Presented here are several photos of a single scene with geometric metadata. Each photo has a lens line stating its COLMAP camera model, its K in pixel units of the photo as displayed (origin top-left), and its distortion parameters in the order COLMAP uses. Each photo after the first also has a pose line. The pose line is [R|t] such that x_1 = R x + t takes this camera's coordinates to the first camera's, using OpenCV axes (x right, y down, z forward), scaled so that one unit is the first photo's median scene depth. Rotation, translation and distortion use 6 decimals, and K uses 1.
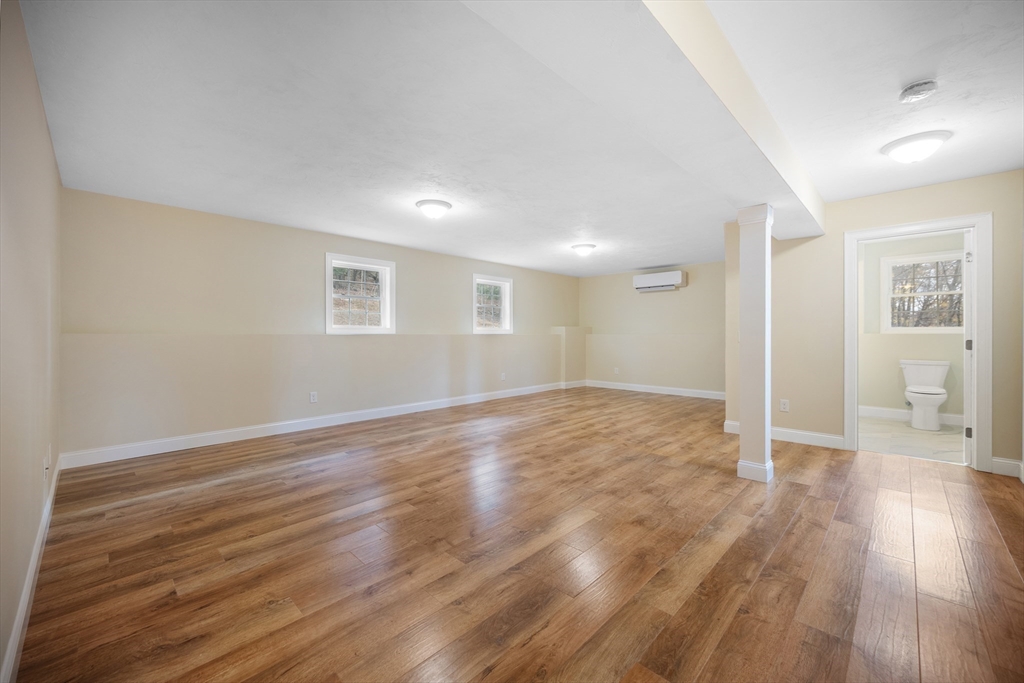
lens RADIAL K [[412.0, 0, 513.8], [0, 412.0, 342.0], [0, 0, 1]] dist [-0.000247, 0.000090]
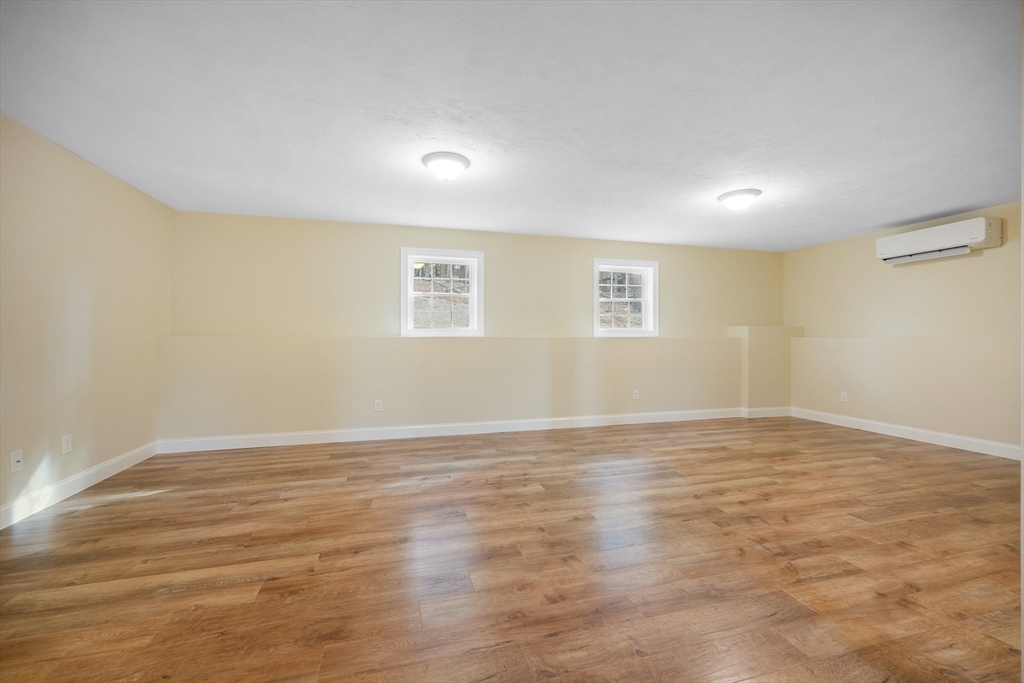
lens RADIAL K [[423.5, 0, 512.0], [0, 423.5, 341.5], [0, 0, 1]] dist [-0.000735, -0.000349]
pose [[0.858068, 0.004970, -0.513513, 0.327424], [-0.010619, 0.999911, -0.008065, -0.004955], [0.513427, 0.012373, 0.858044, 0.446060]]
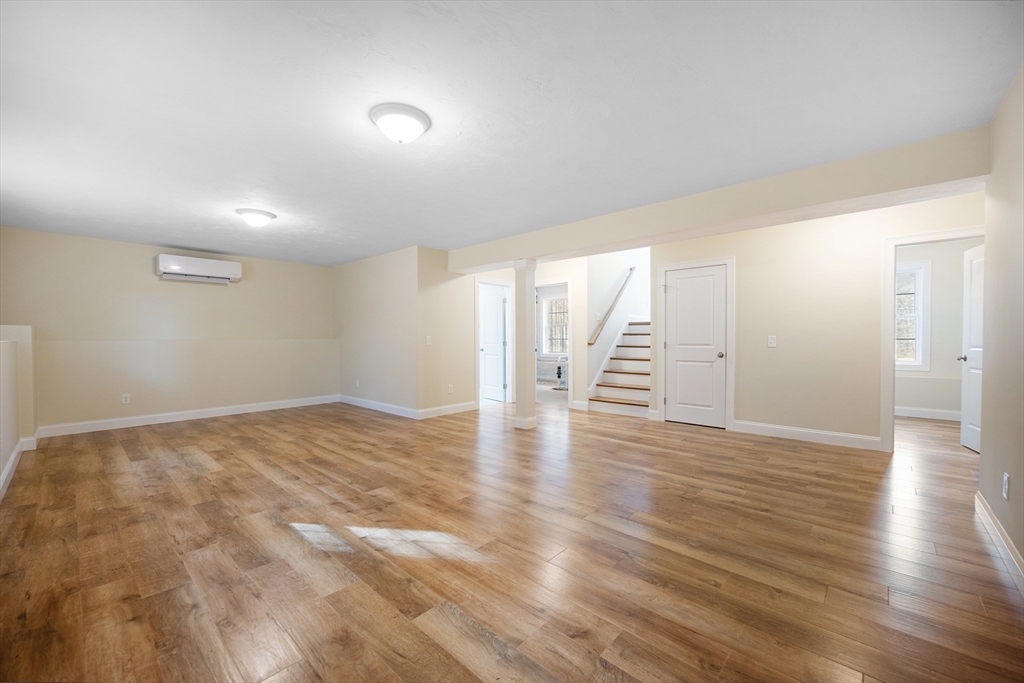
lens RADIAL K [[404.6, 0, 521.6], [0, 404.6, 344.8], [0, 0, 1]] dist [0.000881, 0.000054]
pose [[-0.040499, -0.015791, 0.999055, -0.856134], [0.022806, 0.999600, 0.016724, -0.018348], [-0.998919, 0.023462, -0.040123, 0.932540]]
